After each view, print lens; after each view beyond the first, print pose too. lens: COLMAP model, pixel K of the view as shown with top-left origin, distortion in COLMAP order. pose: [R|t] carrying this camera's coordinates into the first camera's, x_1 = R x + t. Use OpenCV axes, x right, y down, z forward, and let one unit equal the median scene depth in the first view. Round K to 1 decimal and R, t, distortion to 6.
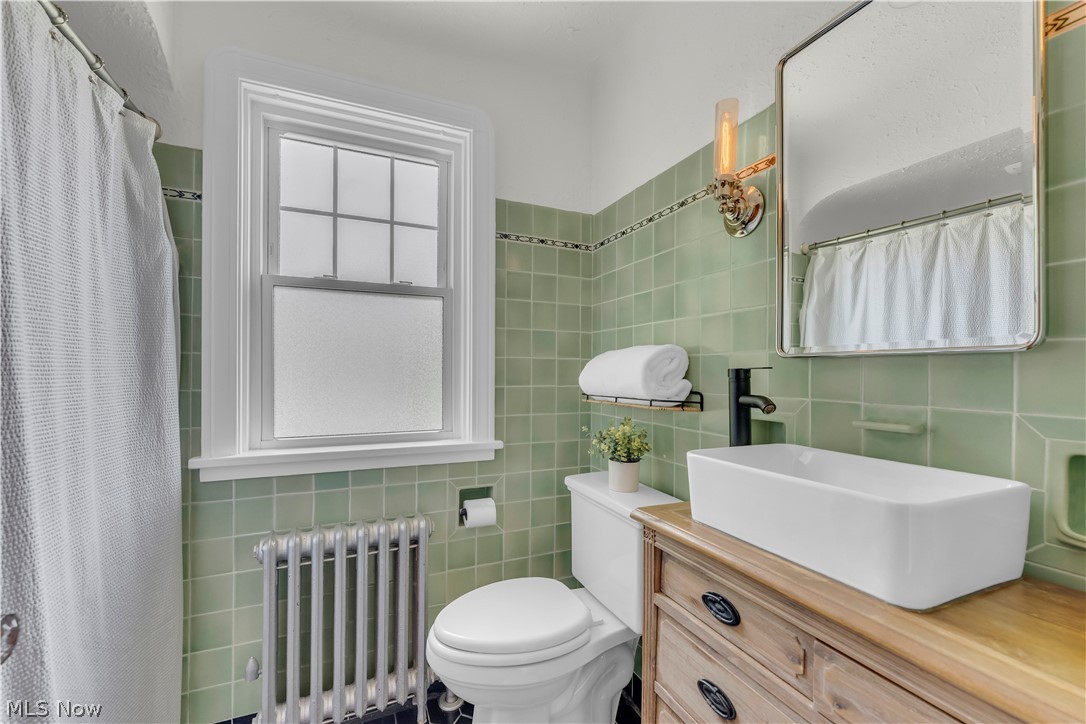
lens RADIAL K [[446.2, 0, 531.2], [0, 446.2, 367.0], [0, 0, 1]] dist [0.003018, 0.000490]
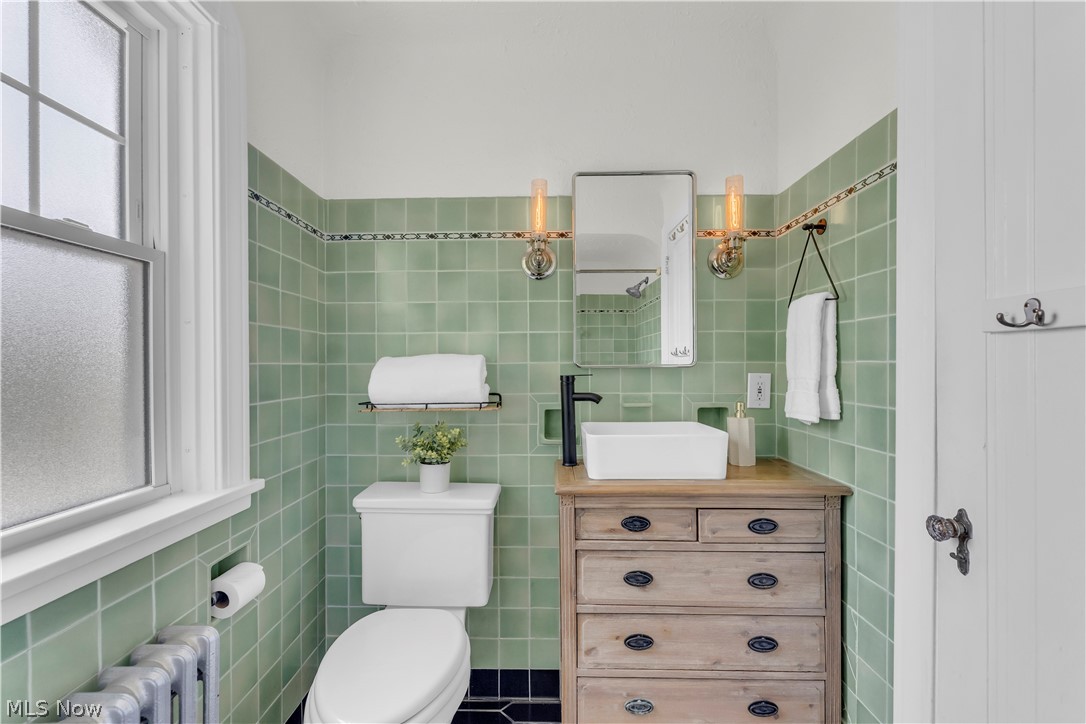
lens RADIAL K [[438.1, 0, 538.8], [0, 438.1, 366.1], [0, 0, 1]] dist [0.001619, 0.000071]
pose [[0.422134, -0.010147, 0.906477, -0.551535], [0.000769, 0.999941, 0.010835, -0.026543], [-0.906533, -0.003877, 0.422117, 0.301617]]
